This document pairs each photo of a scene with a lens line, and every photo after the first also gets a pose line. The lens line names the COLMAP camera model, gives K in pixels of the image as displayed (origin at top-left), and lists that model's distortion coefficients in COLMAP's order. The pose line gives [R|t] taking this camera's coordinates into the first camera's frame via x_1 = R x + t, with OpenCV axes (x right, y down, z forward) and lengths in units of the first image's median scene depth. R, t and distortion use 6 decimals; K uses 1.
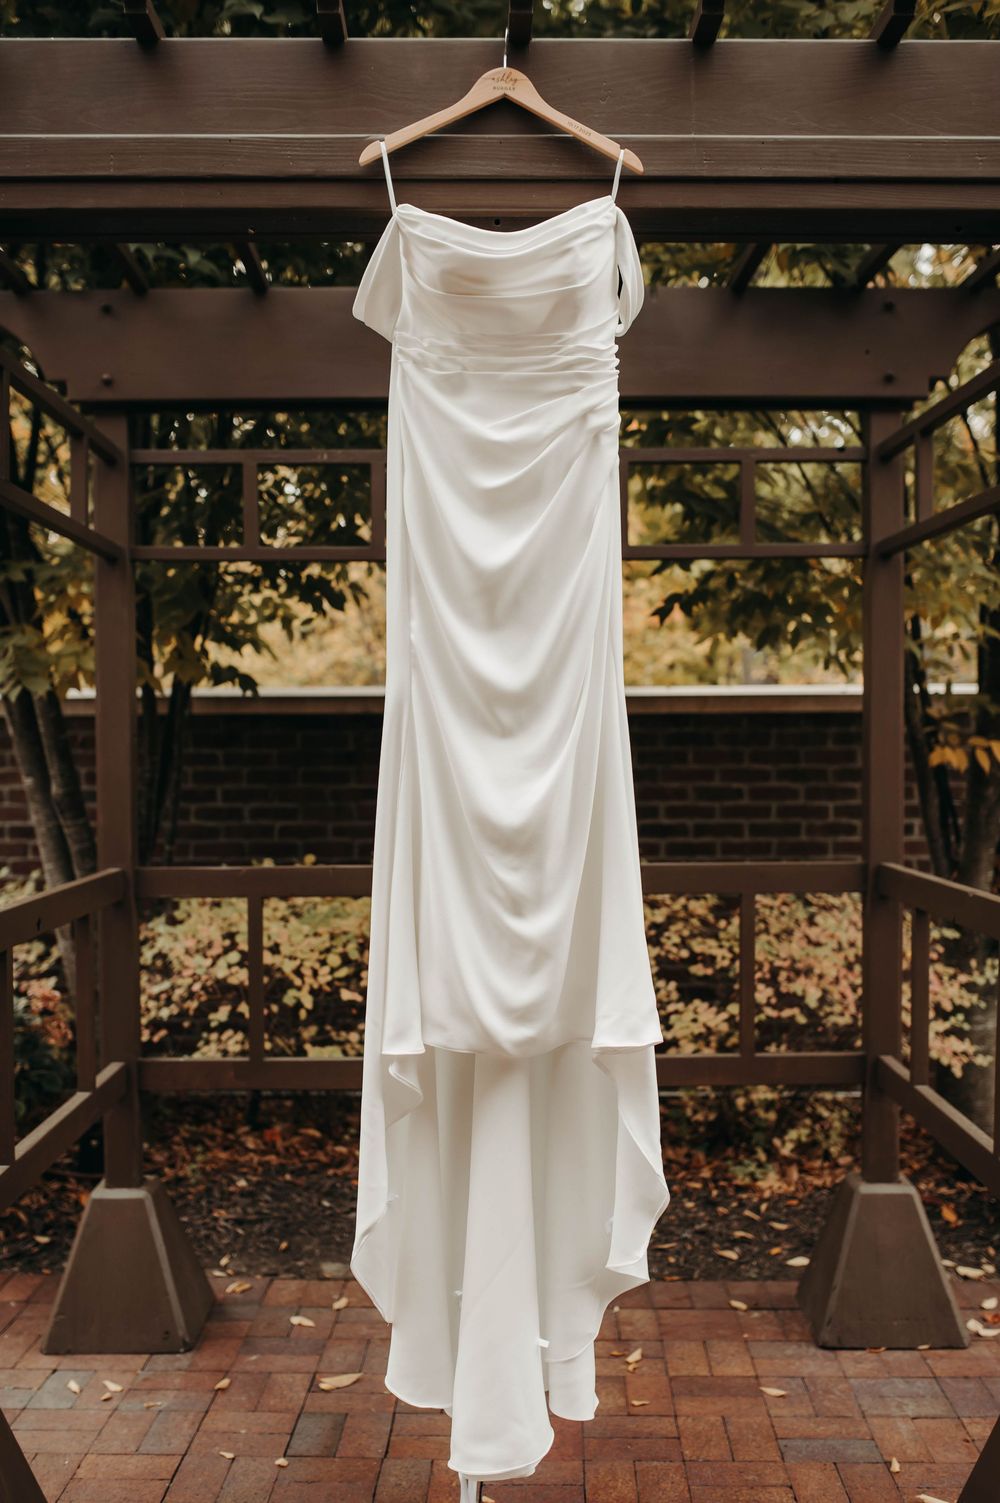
lens RADIAL K [[1534.7, 0, 472.8], [0, 1534.7, 750.8], [0, 0, 1]] dist [-0.036986, 0.021668]
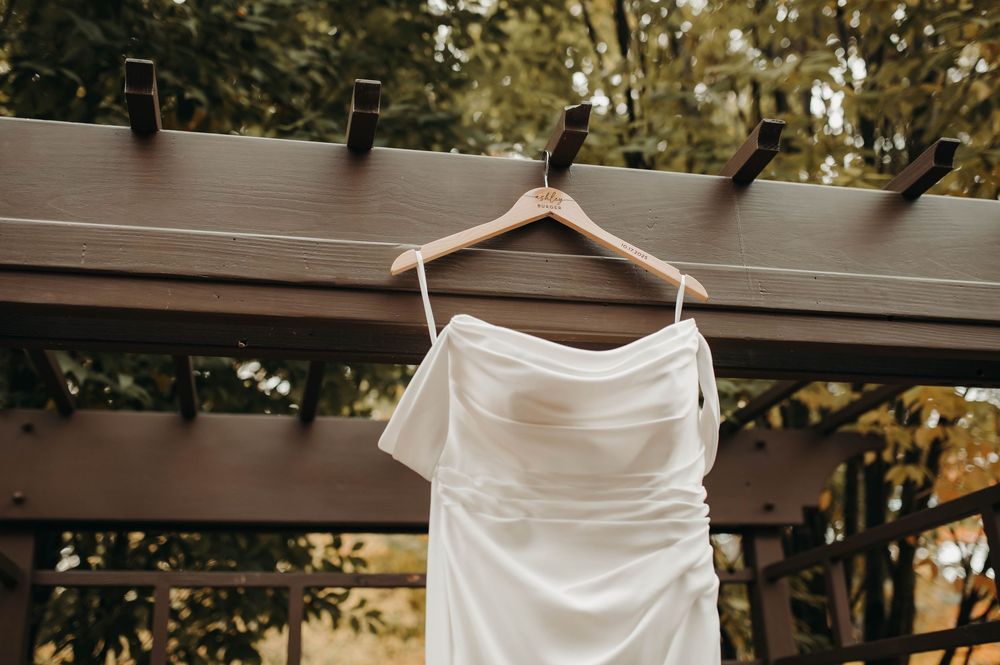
lens RADIAL K [[1021.1, 0, 498.3], [0, 1021.1, 307.6], [0, 0, 1]] dist [-0.036986, 0.021668]
pose [[0.974297, 0.053914, 0.218719, -0.140938], [0.037556, 0.918472, -0.393699, -0.140225], [-0.222113, 0.391794, 0.892840, 0.488258]]
